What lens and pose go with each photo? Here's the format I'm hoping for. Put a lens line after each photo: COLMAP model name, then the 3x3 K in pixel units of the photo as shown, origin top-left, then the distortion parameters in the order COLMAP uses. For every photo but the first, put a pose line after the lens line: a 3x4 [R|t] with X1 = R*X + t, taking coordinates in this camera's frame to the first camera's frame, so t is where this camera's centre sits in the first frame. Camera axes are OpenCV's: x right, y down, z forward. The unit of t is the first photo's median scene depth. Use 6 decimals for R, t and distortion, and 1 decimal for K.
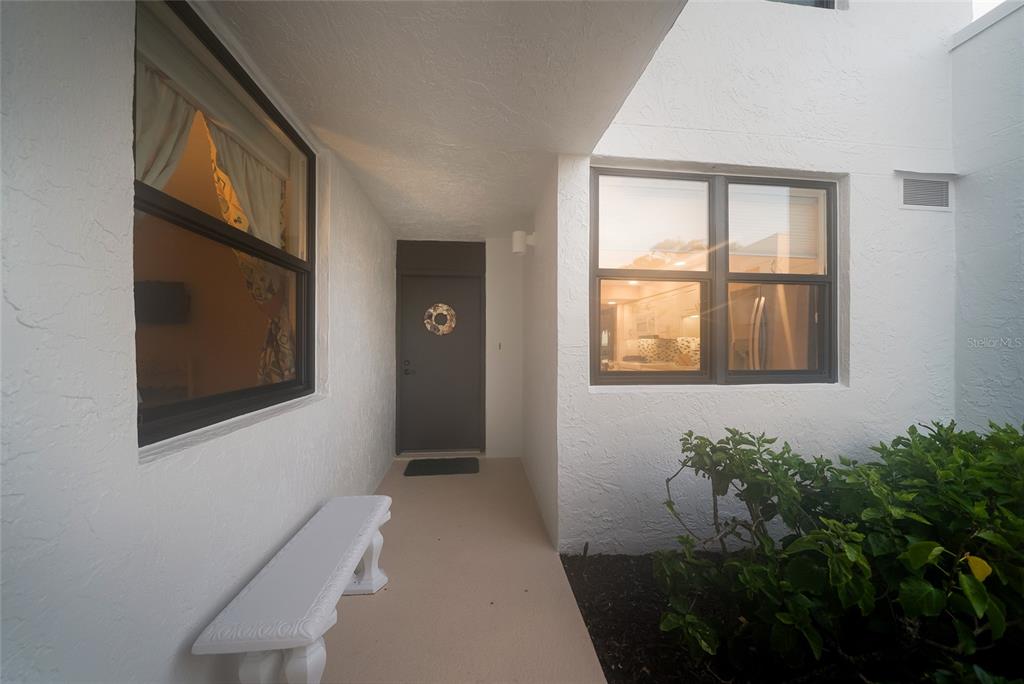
lens RADIAL K [[363.2, 0, 514.0], [0, 363.2, 345.0], [0, 0, 1]] dist [-0.018403, 0.001721]
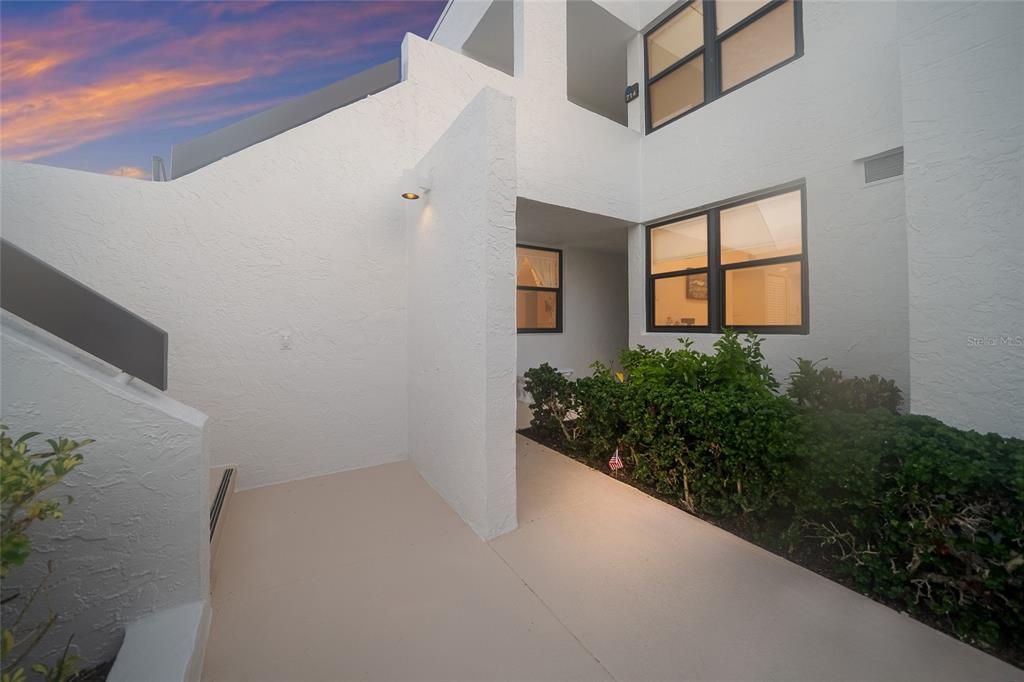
lens RADIAL K [[363.2, 0, 511.2], [0, 363.2, 331.7], [0, 0, 1]] dist [-0.018403, 0.001721]
pose [[0.456332, 0.005652, -0.889792, 1.637541], [0.002545, 0.999967, 0.007657, 0.084999], [0.889806, -0.005759, 0.456302, -0.598694]]
